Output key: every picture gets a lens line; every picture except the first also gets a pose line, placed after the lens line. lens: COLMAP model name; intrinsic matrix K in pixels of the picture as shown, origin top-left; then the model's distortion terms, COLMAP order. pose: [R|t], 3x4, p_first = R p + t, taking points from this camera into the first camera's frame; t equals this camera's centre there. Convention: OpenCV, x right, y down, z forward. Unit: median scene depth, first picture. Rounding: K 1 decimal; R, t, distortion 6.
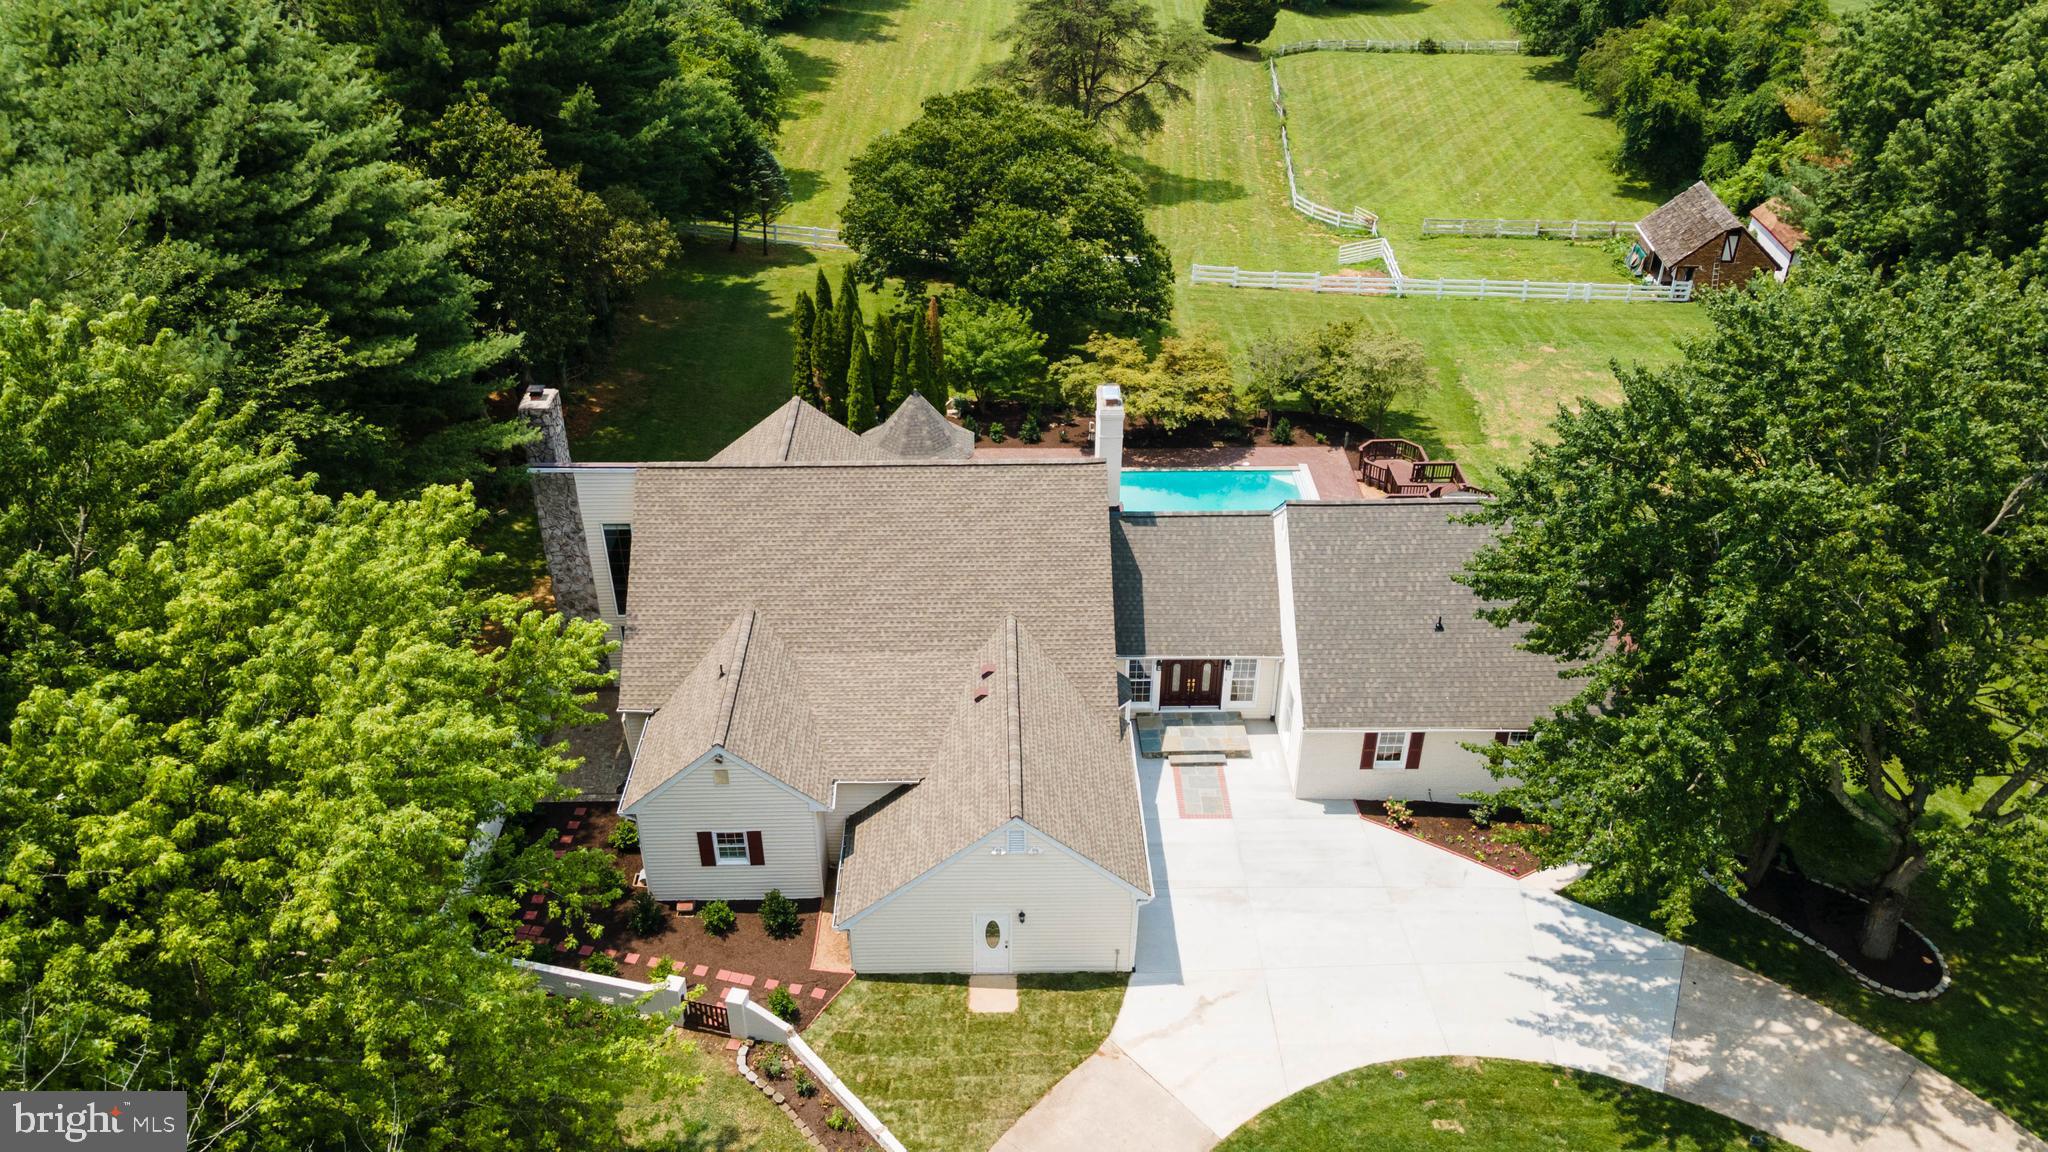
lens RADIAL K [[1504.8, 0, 1009.1], [0, 1504.8, 569.9], [0, 0, 1]] dist [-0.000172, 0.079786]
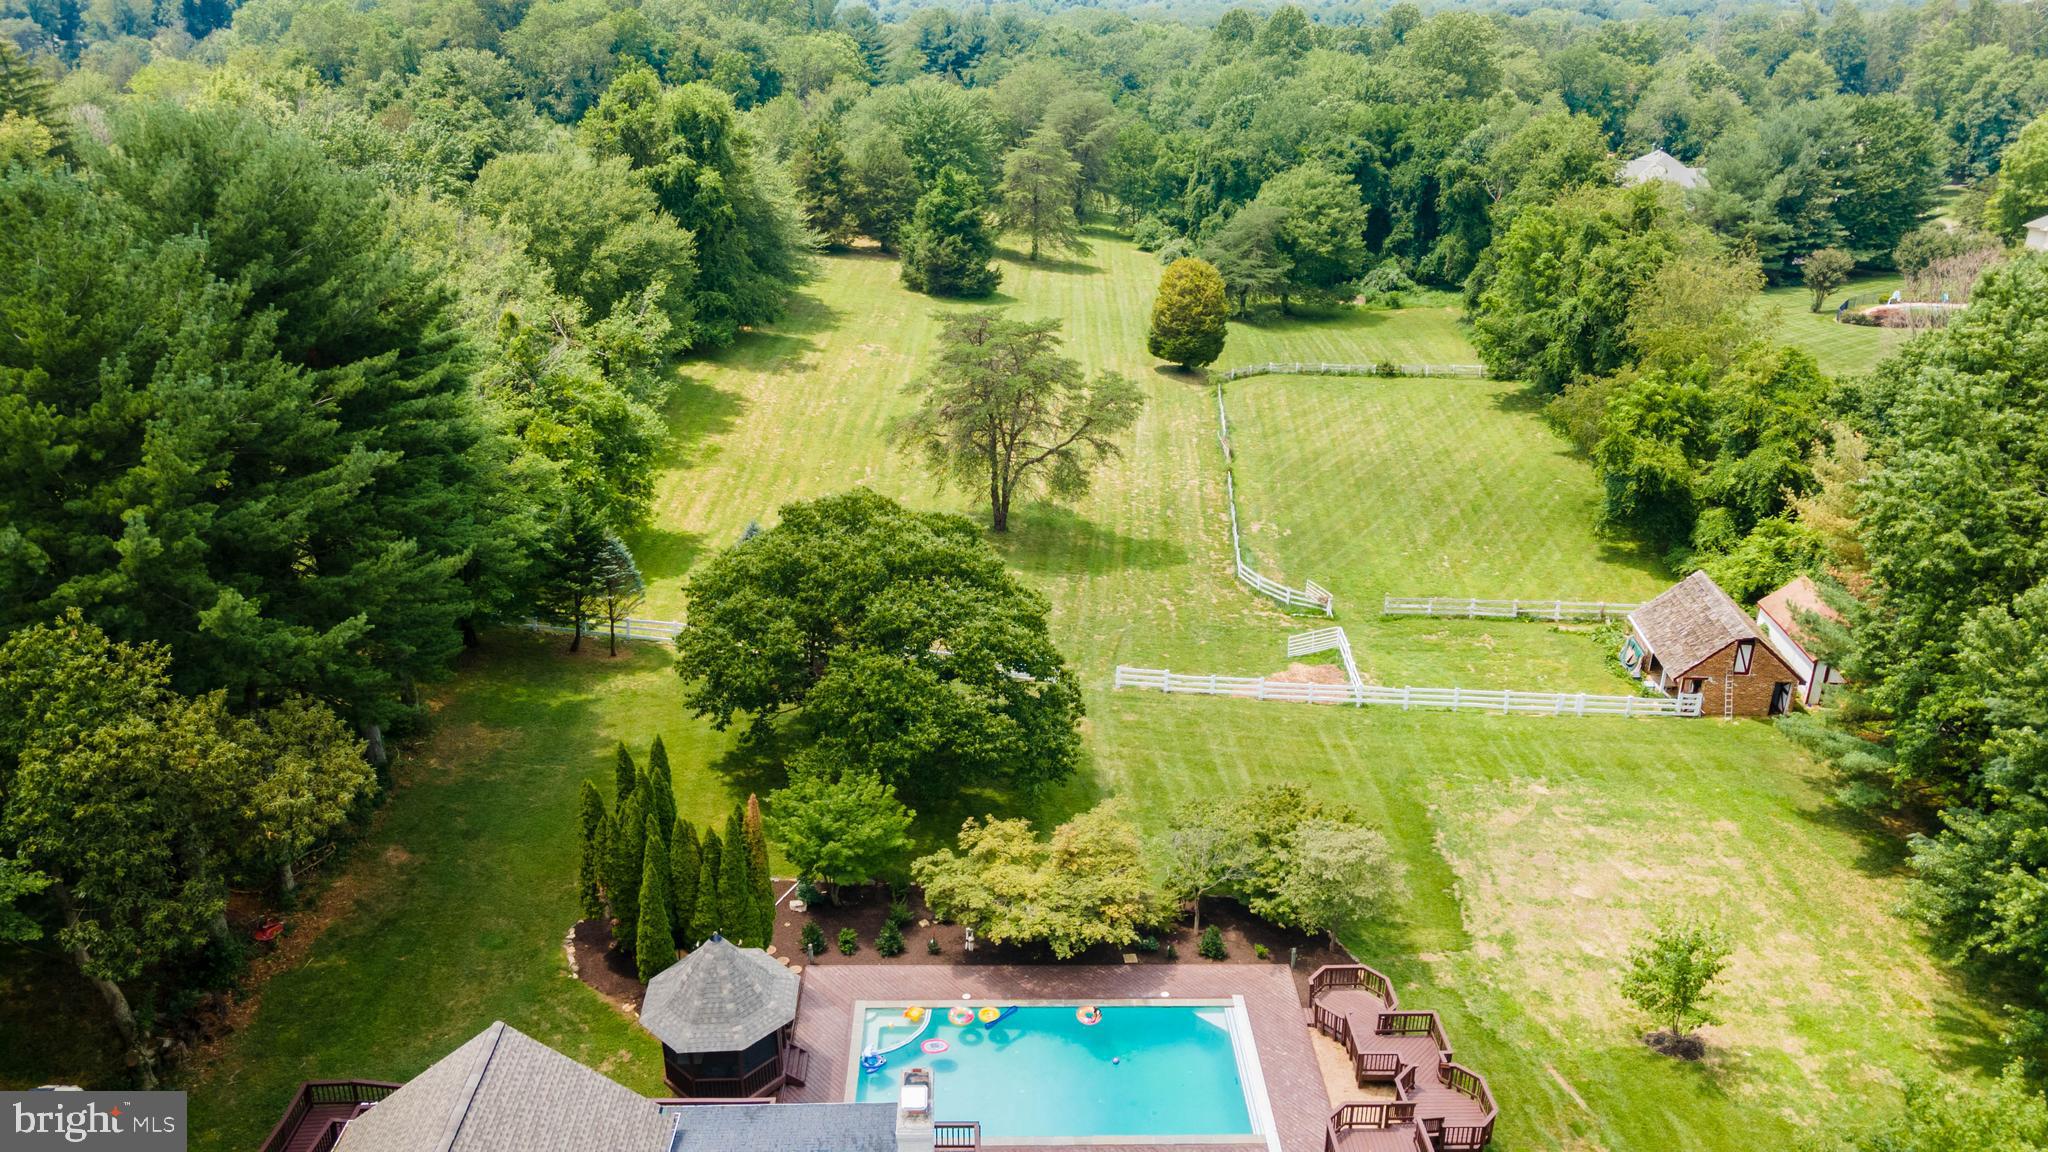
lens RADIAL K [[1504.6, 0, 1012.2], [0, 1504.6, 567.6], [0, 0, 1]] dist [0.022612, 0.045809]
pose [[0.999907, 0.002588, 0.013384, 0.050046], [-0.000405, 0.987020, -0.160594, -0.118879], [-0.013626, 0.160574, 0.986930, 0.146255]]
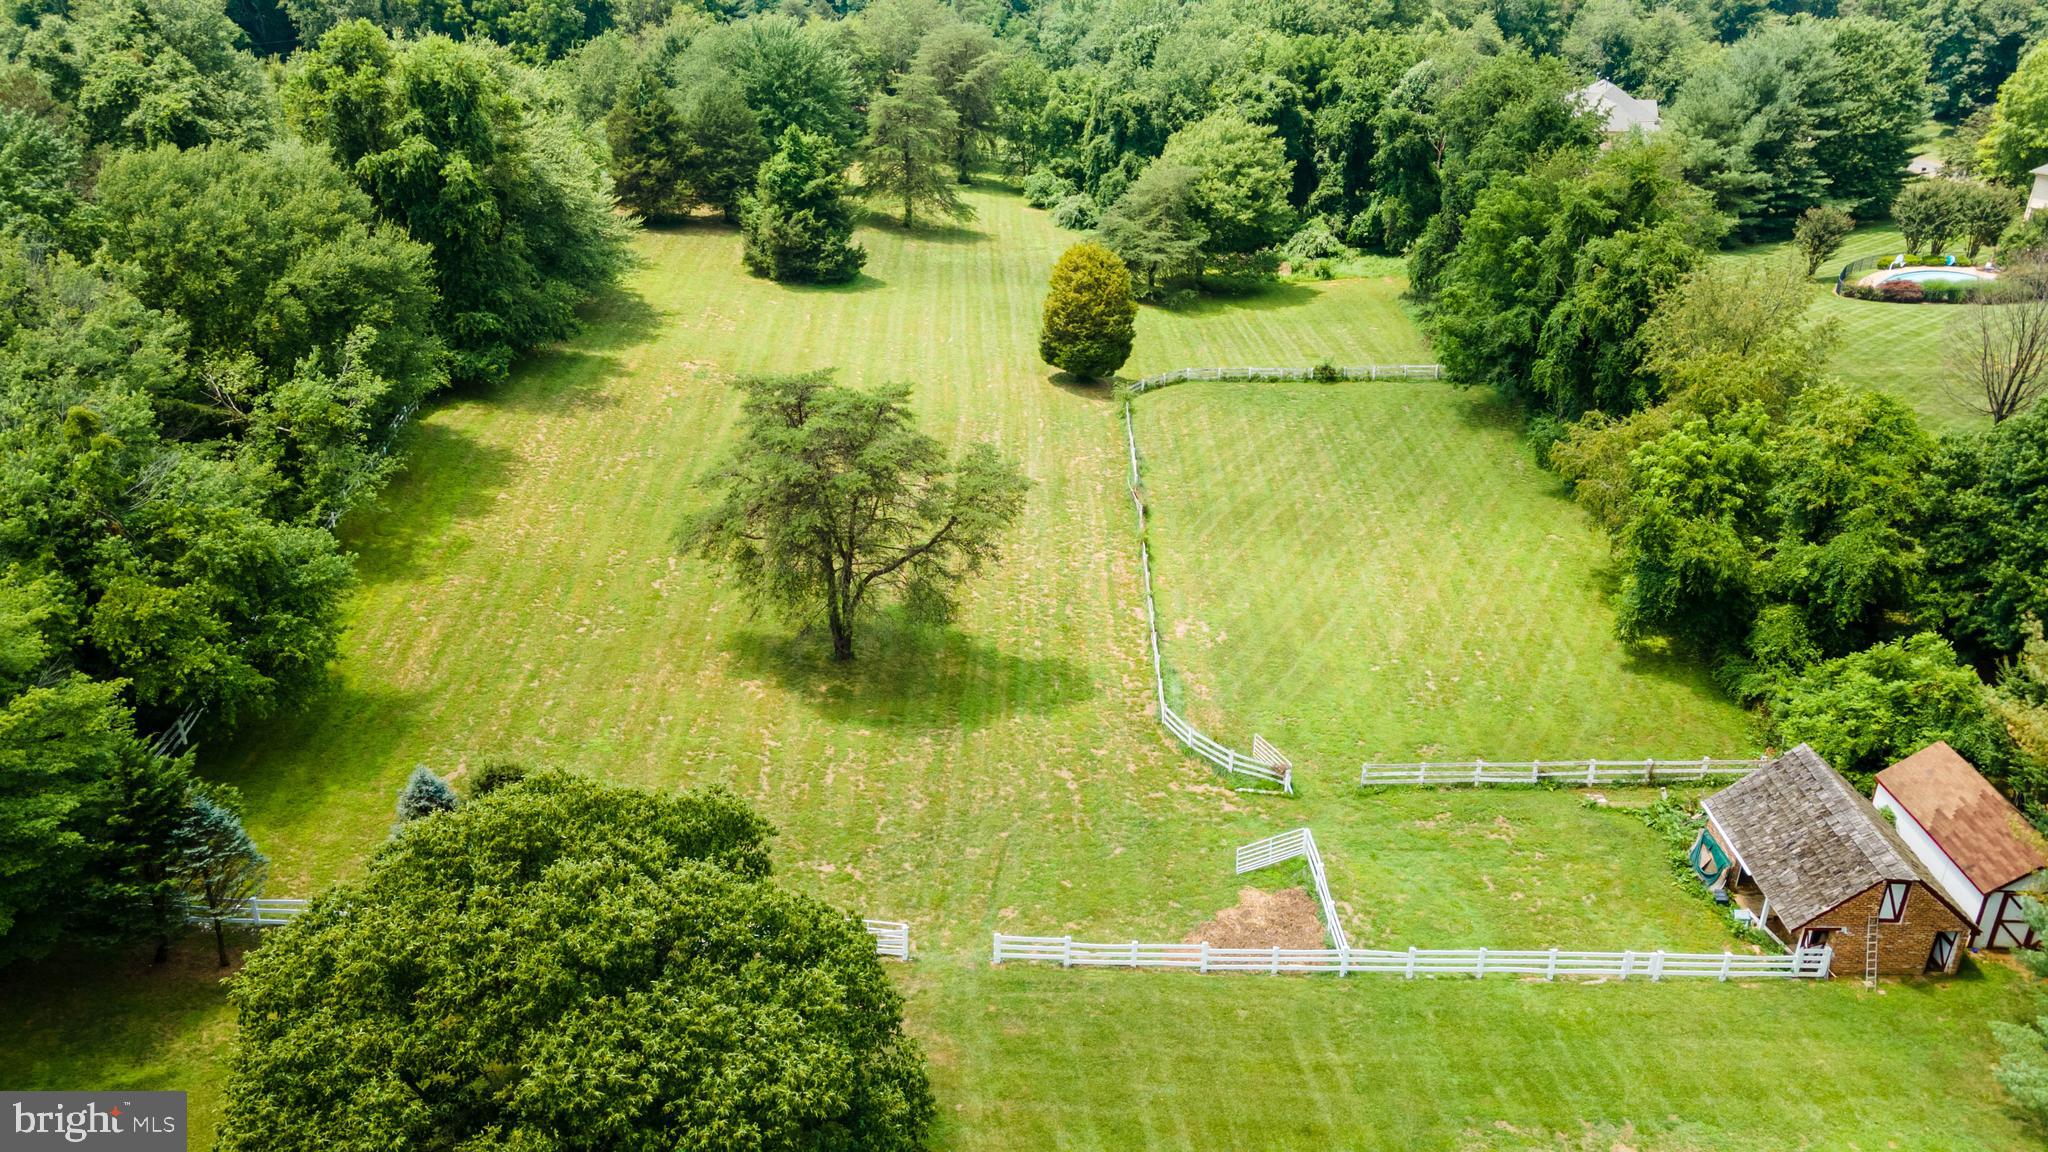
lens RADIAL K [[1504.6, 0, 1012.2], [0, 1504.6, 567.6], [0, 0, 1]] dist [0.022612, 0.045809]
pose [[0.996954, -0.031897, 0.071172, 0.090174], [0.039382, 0.993545, -0.106386, -0.276125], [-0.067319, 0.108864, 0.991775, 0.395042]]
